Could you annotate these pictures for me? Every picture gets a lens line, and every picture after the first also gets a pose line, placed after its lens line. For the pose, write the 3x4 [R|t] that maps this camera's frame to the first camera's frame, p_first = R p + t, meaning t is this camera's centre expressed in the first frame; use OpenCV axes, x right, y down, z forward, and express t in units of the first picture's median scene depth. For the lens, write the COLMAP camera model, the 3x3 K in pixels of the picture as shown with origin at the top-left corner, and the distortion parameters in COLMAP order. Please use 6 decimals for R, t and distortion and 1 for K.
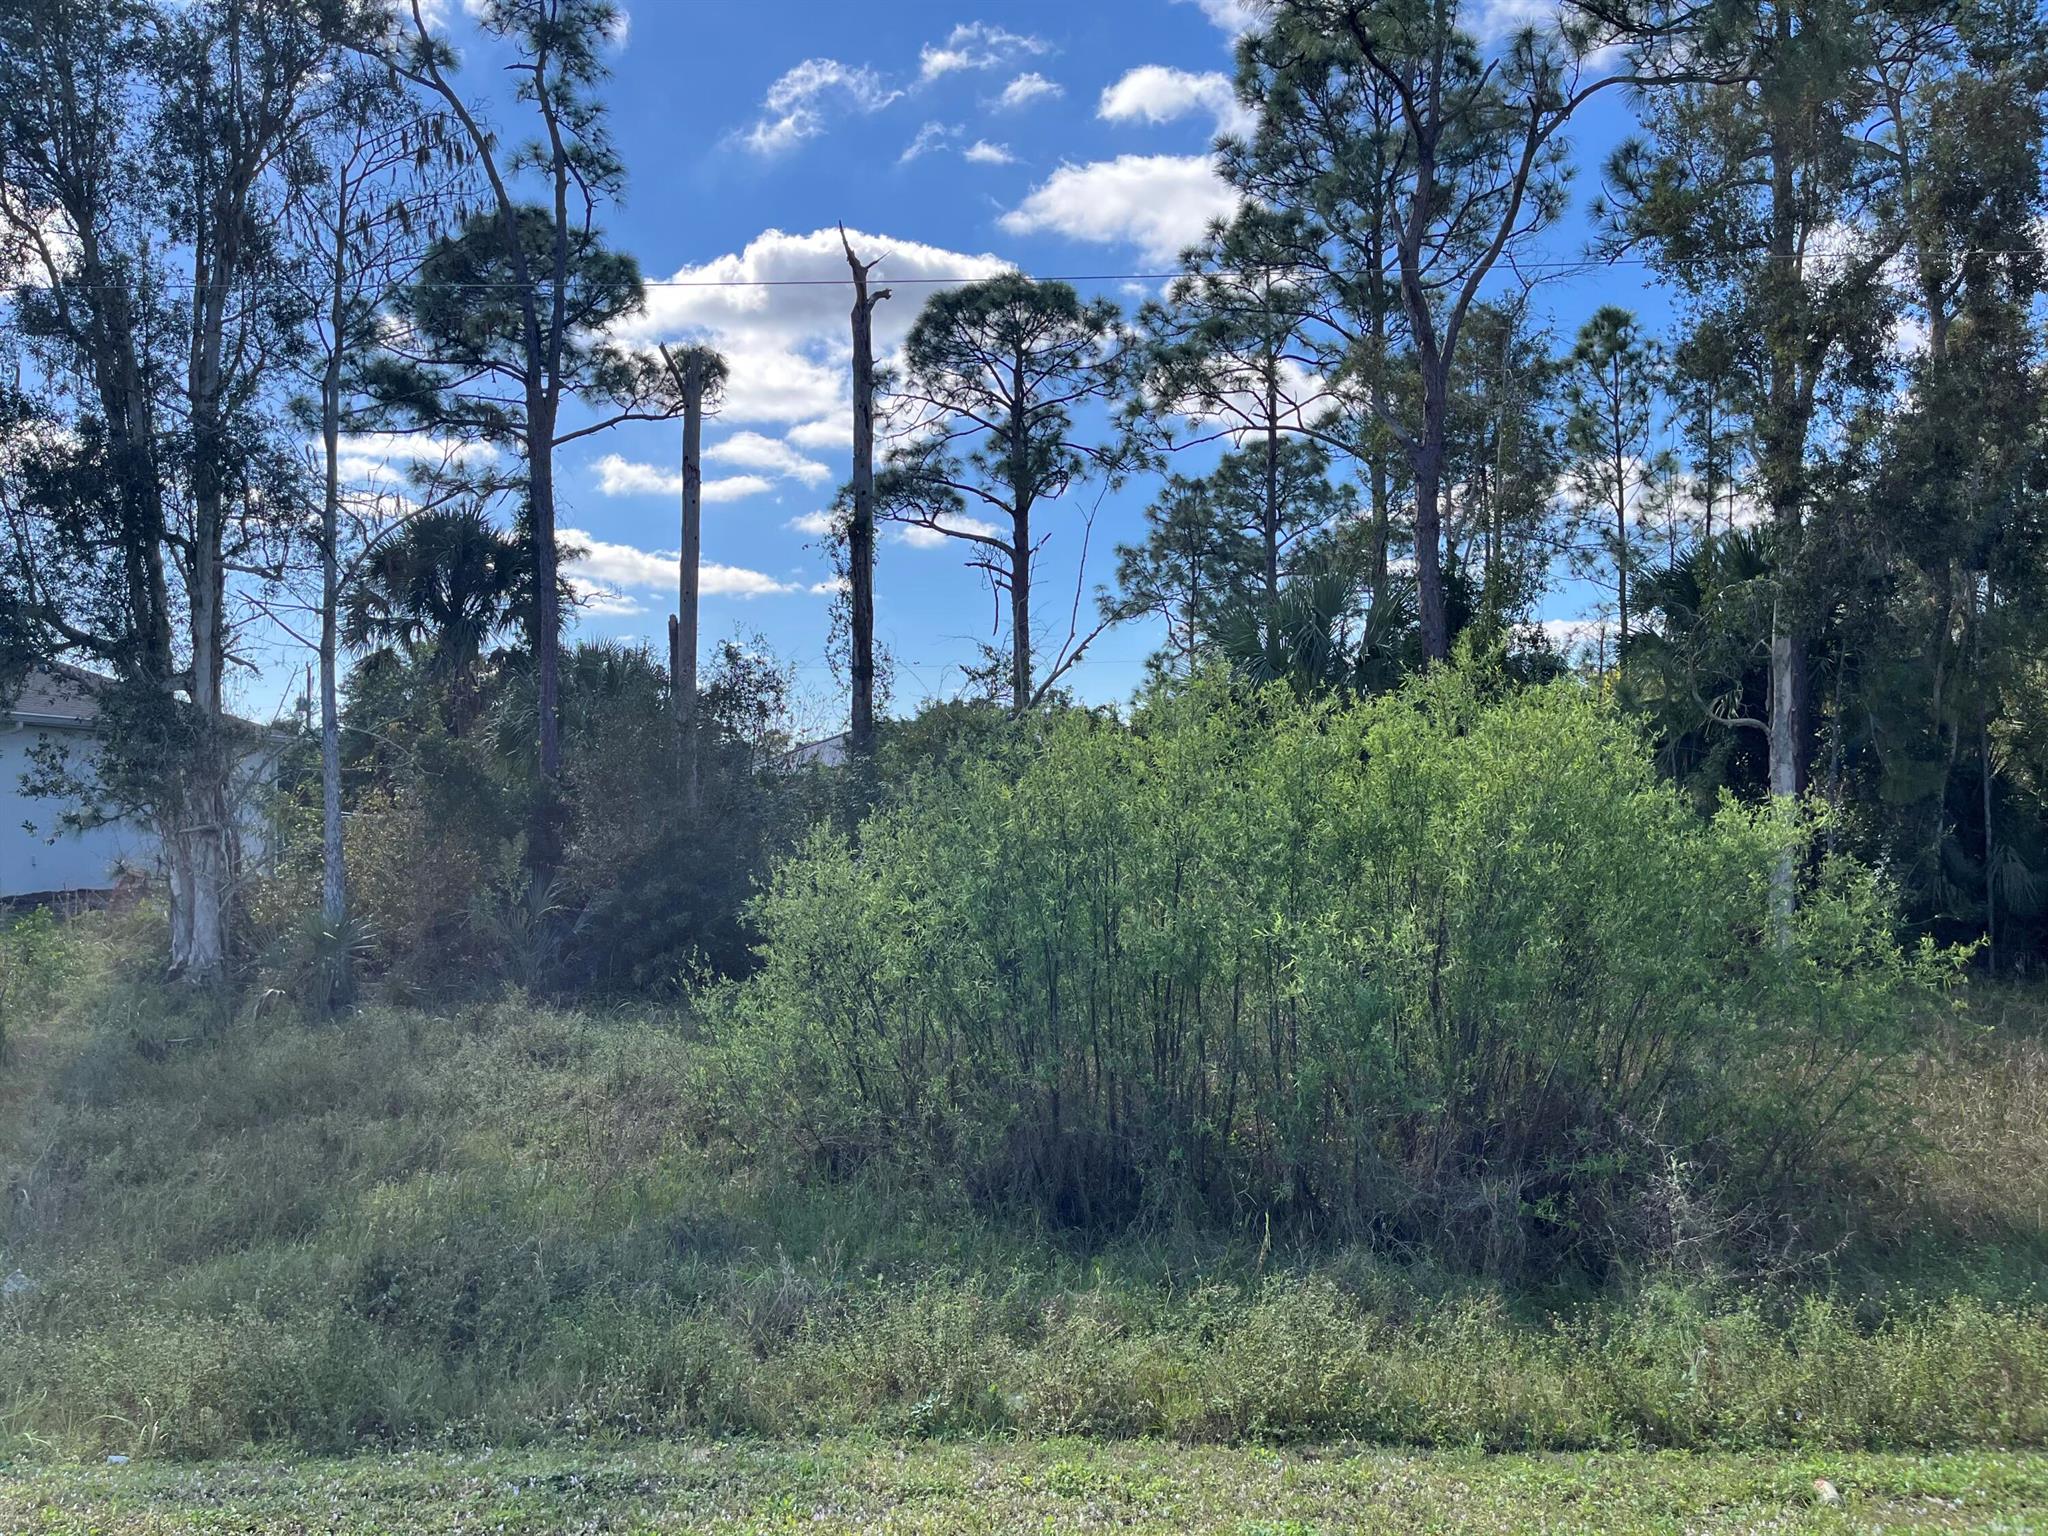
lens RADIAL K [[1634.8, 0, 1039.7], [0, 1634.8, 780.1], [0, 0, 1]] dist [0.028815, -0.023429]
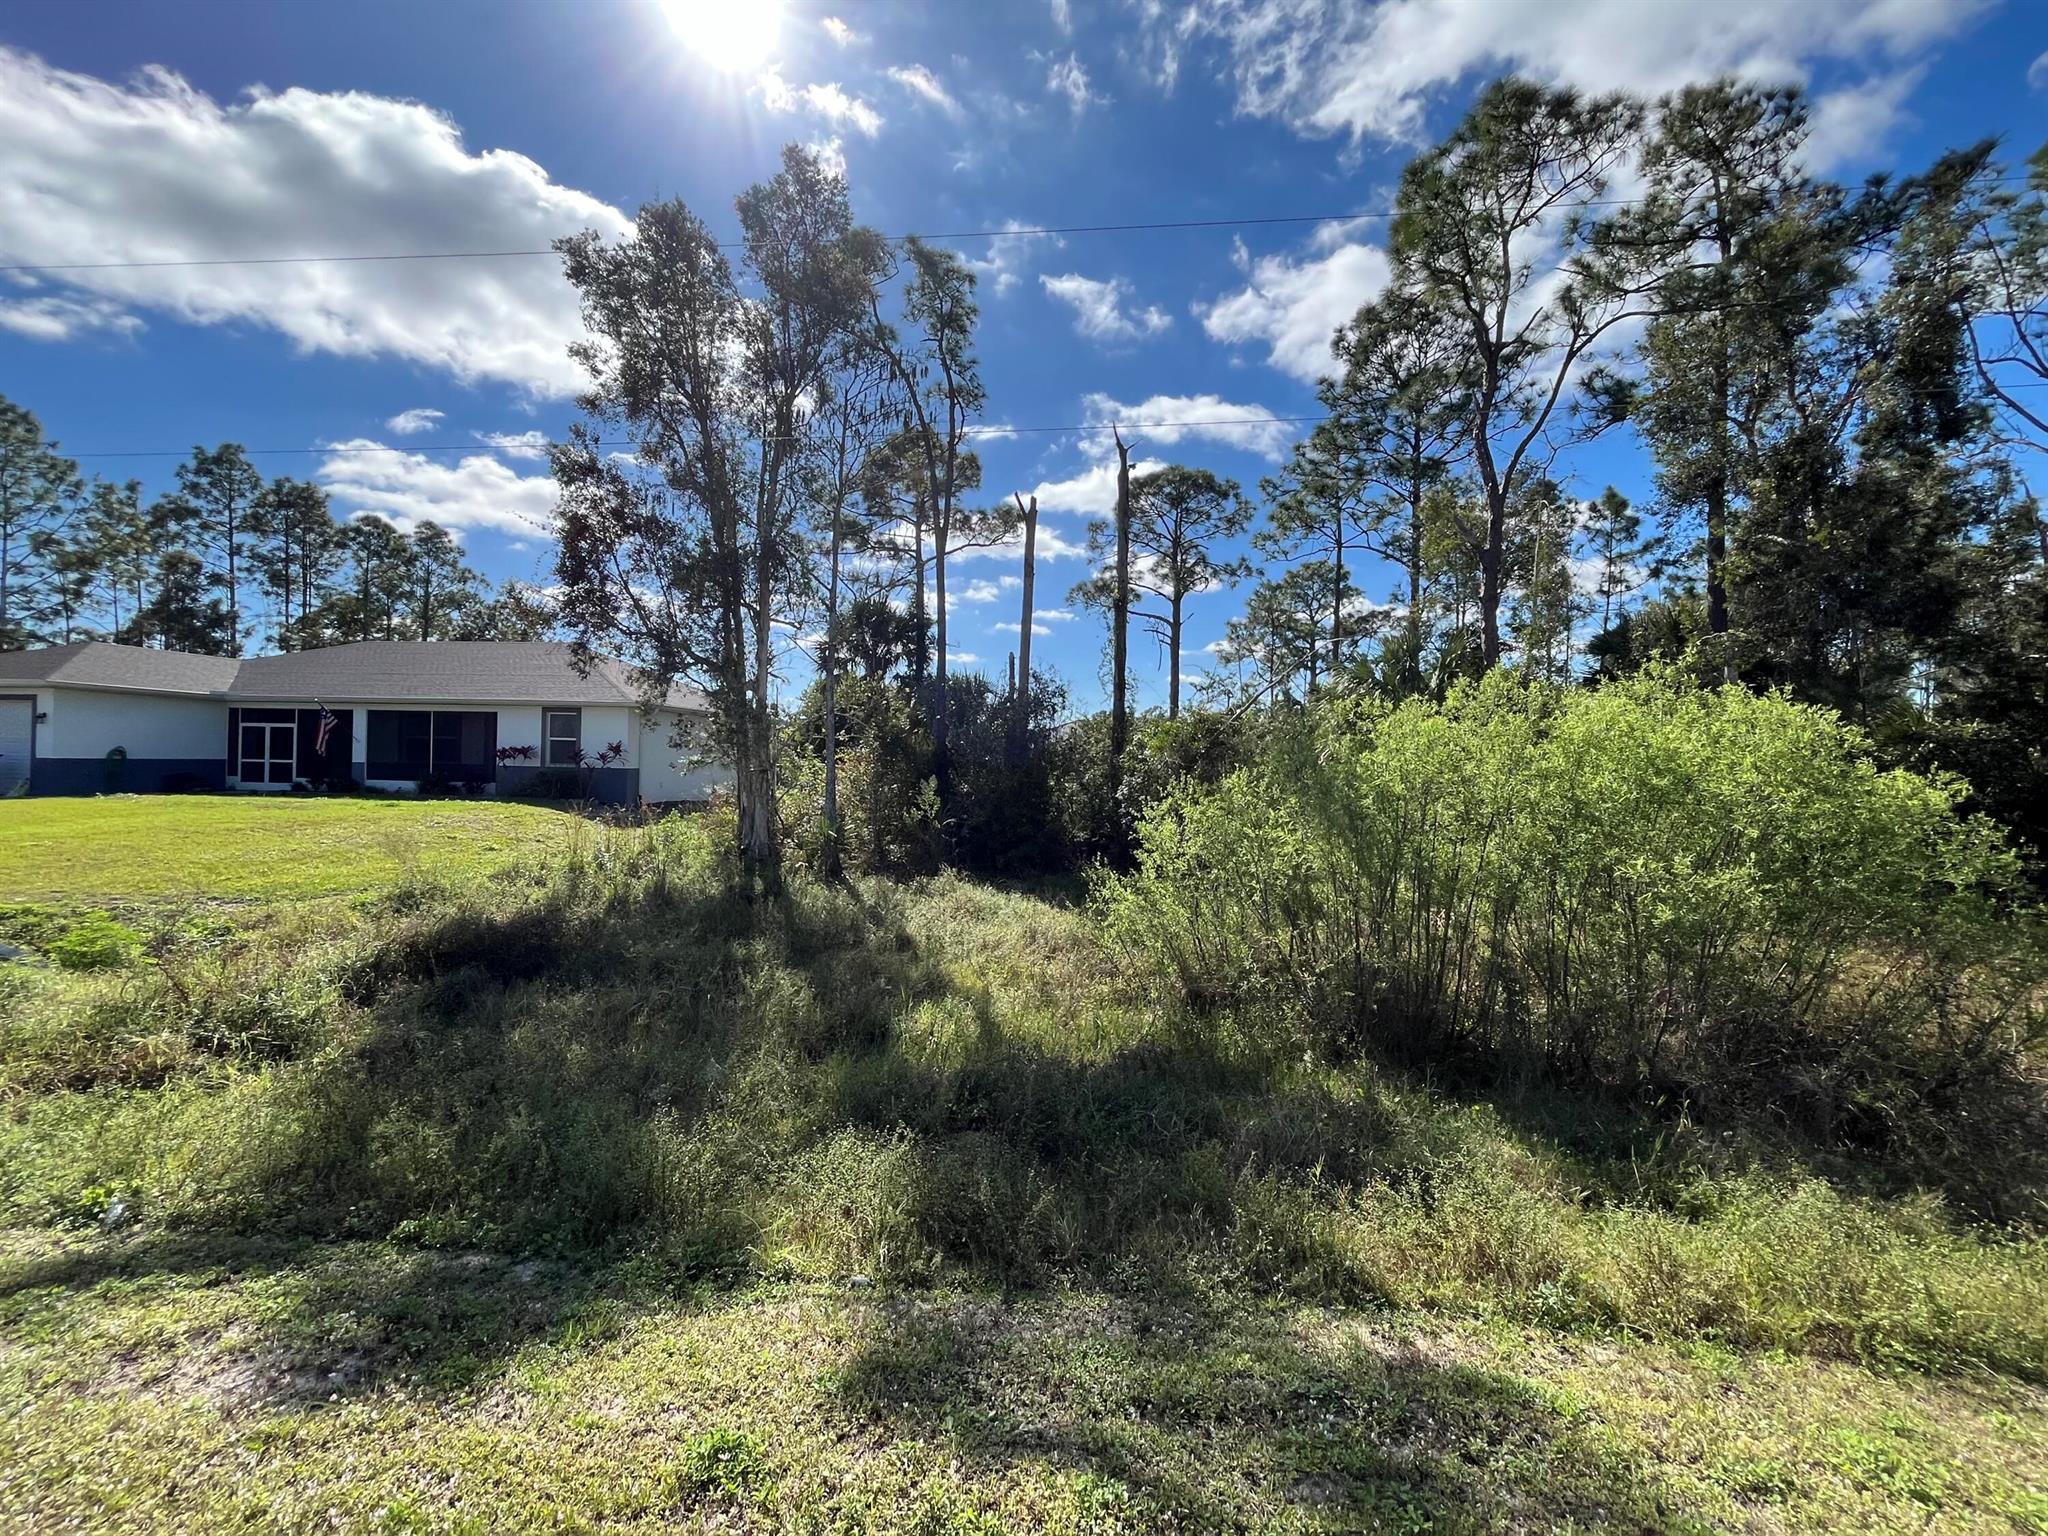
lens RADIAL K [[827.5, 0, 1011.6], [0, 827.5, 771.1], [0, 0, 1]] dist [-0.004157, 0.001163]
pose [[0.992810, 0.024566, -0.117157, -0.116403], [-0.021921, 0.999476, 0.023811, 0.003982], [0.117681, -0.021072, 0.992828, 0.124682]]
